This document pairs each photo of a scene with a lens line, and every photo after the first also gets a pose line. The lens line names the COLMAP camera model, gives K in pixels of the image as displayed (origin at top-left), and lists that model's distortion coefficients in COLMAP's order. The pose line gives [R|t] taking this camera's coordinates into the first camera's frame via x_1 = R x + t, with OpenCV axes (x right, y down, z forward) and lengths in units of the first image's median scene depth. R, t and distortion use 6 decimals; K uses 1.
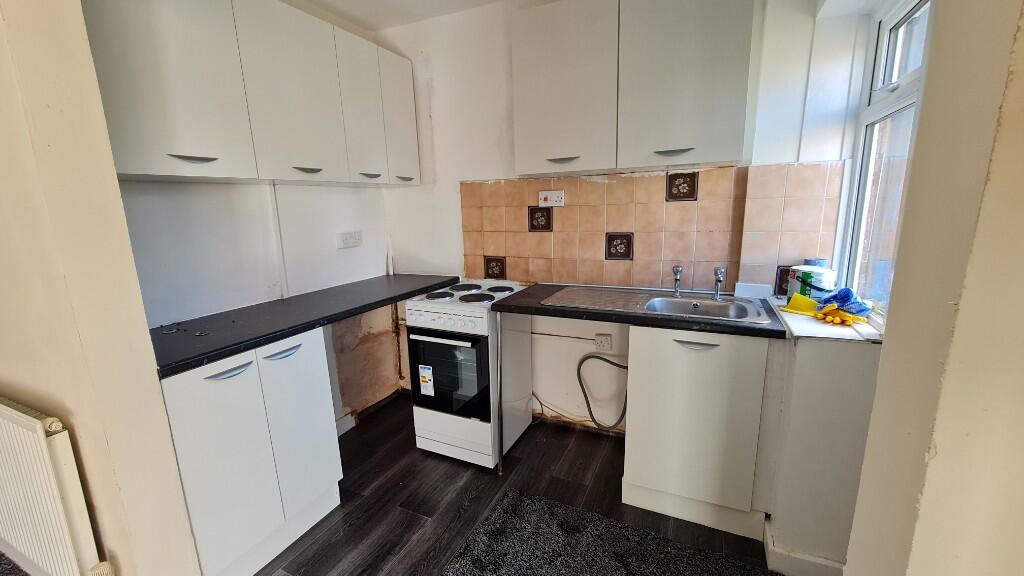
lens RADIAL K [[421.7, 0, 509.1], [0, 421.7, 289.4], [0, 0, 1]] dist [0.003714, -0.000179]
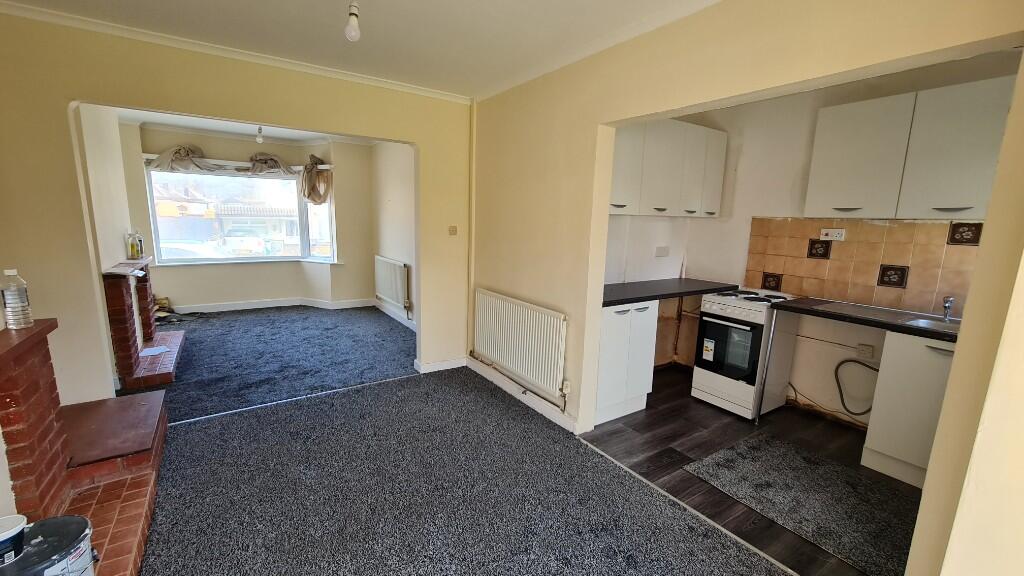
lens RADIAL K [[421.7, 0, 511.3], [0, 421.7, 292.1], [0, 0, 1]] dist [0.003714, -0.000179]
pose [[0.855159, 0.139082, -0.499359, -0.074531], [-0.150354, 0.988472, 0.017828, 0.091548], [0.496082, 0.059835, 0.866212, -0.645161]]
